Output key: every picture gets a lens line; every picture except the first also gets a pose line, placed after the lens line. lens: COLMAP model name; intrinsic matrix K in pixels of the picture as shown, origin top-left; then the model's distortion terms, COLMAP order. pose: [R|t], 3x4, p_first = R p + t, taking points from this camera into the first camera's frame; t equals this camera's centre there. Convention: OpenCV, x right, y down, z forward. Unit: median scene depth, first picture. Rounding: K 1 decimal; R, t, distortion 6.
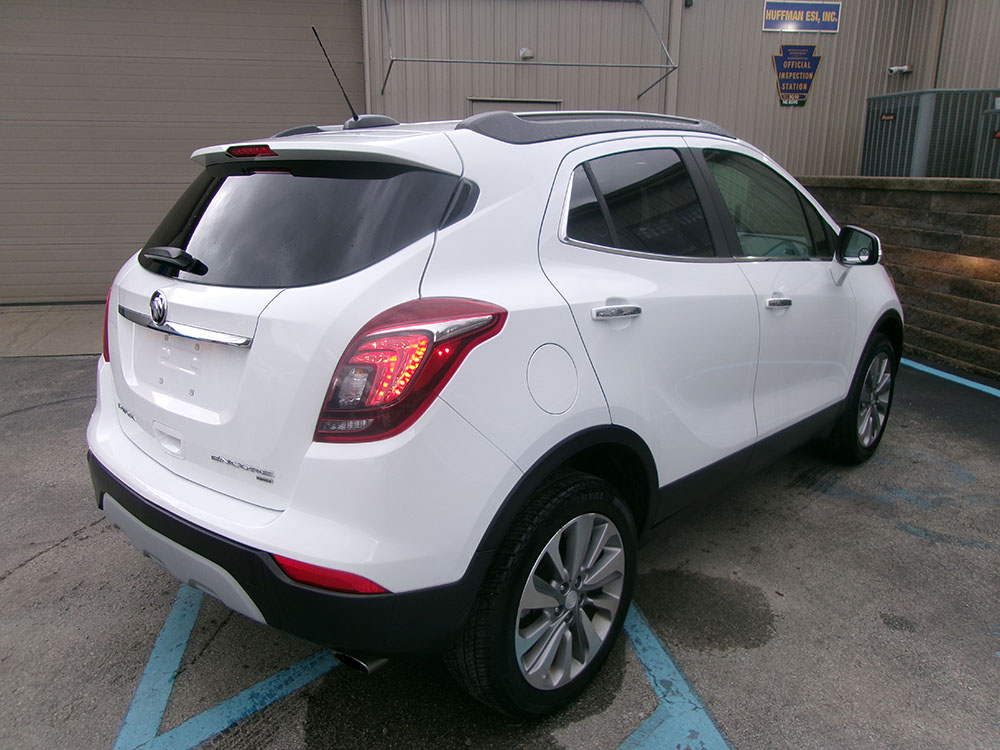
lens RADIAL K [[773.6, 0, 490.9], [0, 773.6, 373.3], [0, 0, 1]] dist [-0.009846, 0.025985]
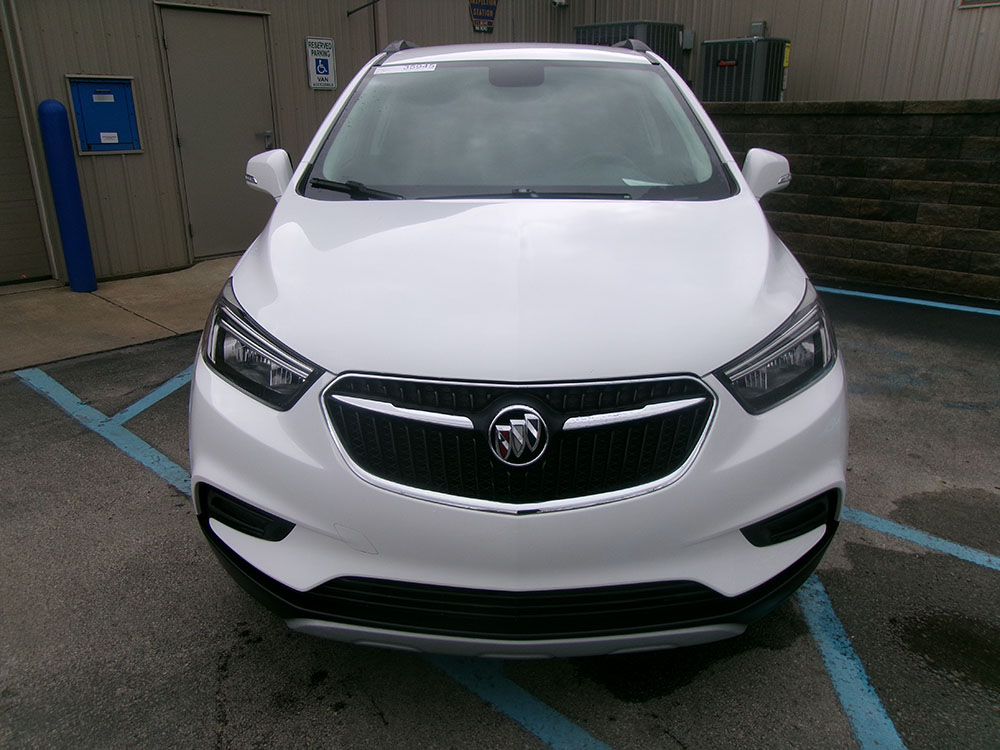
lens RADIAL K [[773.6, 0, 489.6], [0, 773.6, 373.7], [0, 0, 1]] dist [-0.009846, 0.025985]
pose [[0.811900, -0.196803, 0.549625, -0.564491], [0.156824, 0.980384, 0.119386, -0.077896], [-0.562339, -0.010735, 0.826837, 0.399469]]
